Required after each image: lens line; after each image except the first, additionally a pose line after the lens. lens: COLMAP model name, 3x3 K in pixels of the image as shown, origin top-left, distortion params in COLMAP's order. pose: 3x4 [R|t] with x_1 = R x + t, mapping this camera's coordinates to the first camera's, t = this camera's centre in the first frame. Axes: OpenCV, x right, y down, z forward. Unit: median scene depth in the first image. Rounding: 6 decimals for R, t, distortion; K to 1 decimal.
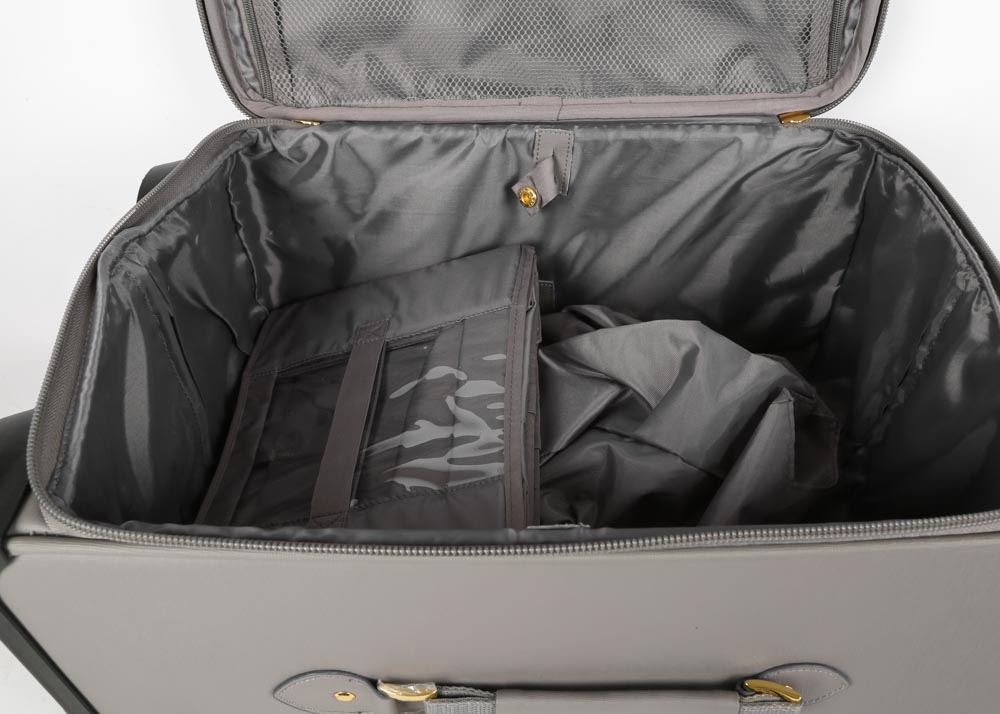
lens RADIAL K [[817.7, 0, 547.6], [0, 817.7, 356.9], [0, 0, 1]] dist [-0.064841, 0.002821]
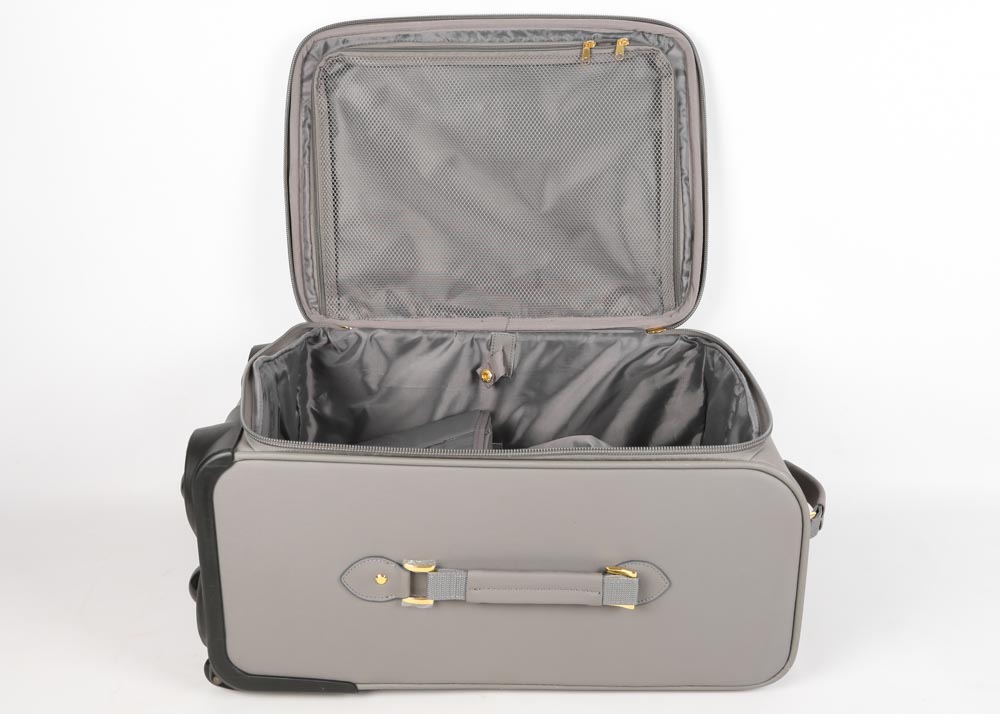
lens RADIAL K [[831.7, 0, 500.0], [0, 831.7, 357.0], [0, 0, 1]] dist [-0.000885, -0.000071]
pose [[0.999951, 0.009821, -0.001111, 0.003345], [-0.009540, 0.929580, -0.368497, 0.359549], [-0.002586, 0.368490, 0.929628, -0.496835]]
